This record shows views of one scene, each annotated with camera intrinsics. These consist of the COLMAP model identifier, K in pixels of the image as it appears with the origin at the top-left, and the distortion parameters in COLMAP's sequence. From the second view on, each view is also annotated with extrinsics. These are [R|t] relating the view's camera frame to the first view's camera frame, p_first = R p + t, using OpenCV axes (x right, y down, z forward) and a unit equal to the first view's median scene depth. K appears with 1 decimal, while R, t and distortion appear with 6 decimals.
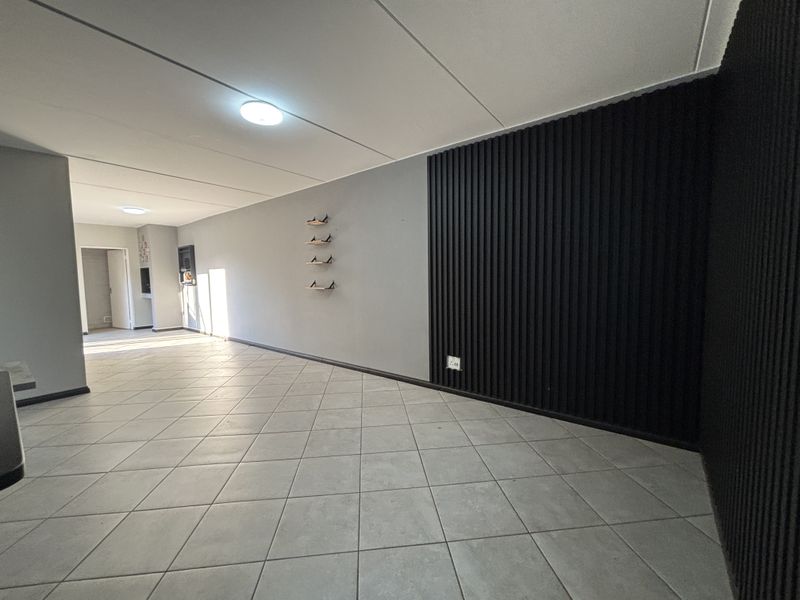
lens RADIAL K [[321.7, 0, 400.3], [0, 321.7, 298.6], [0, 0, 1]] dist [-0.000205, -0.000303]
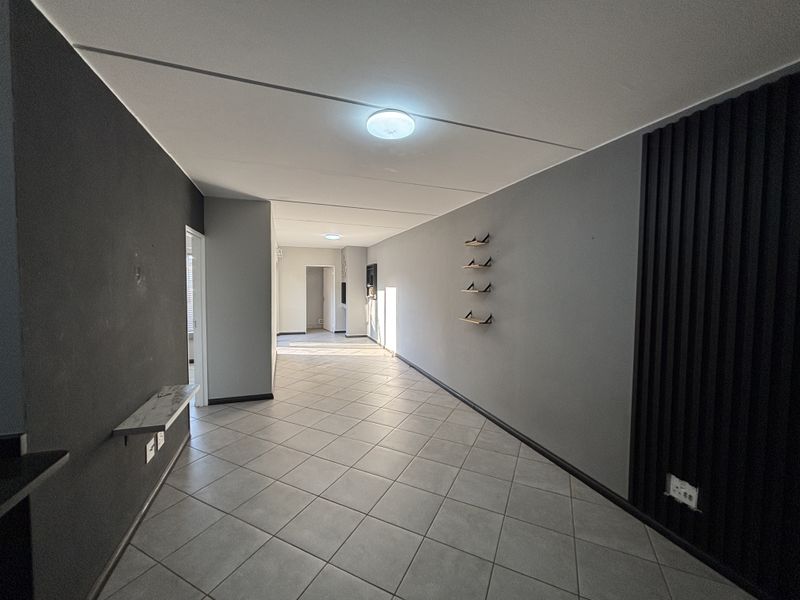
lens RADIAL K [[321.7, 0, 400.3], [0, 321.7, 298.6], [0, 0, 1]] dist [-0.000205, -0.000303]
pose [[0.849961, 0.046758, -0.524767, 0.014113], [-0.060435, 0.998132, -0.008950, -0.050994], [0.523368, 0.039321, 0.851199, 0.131627]]
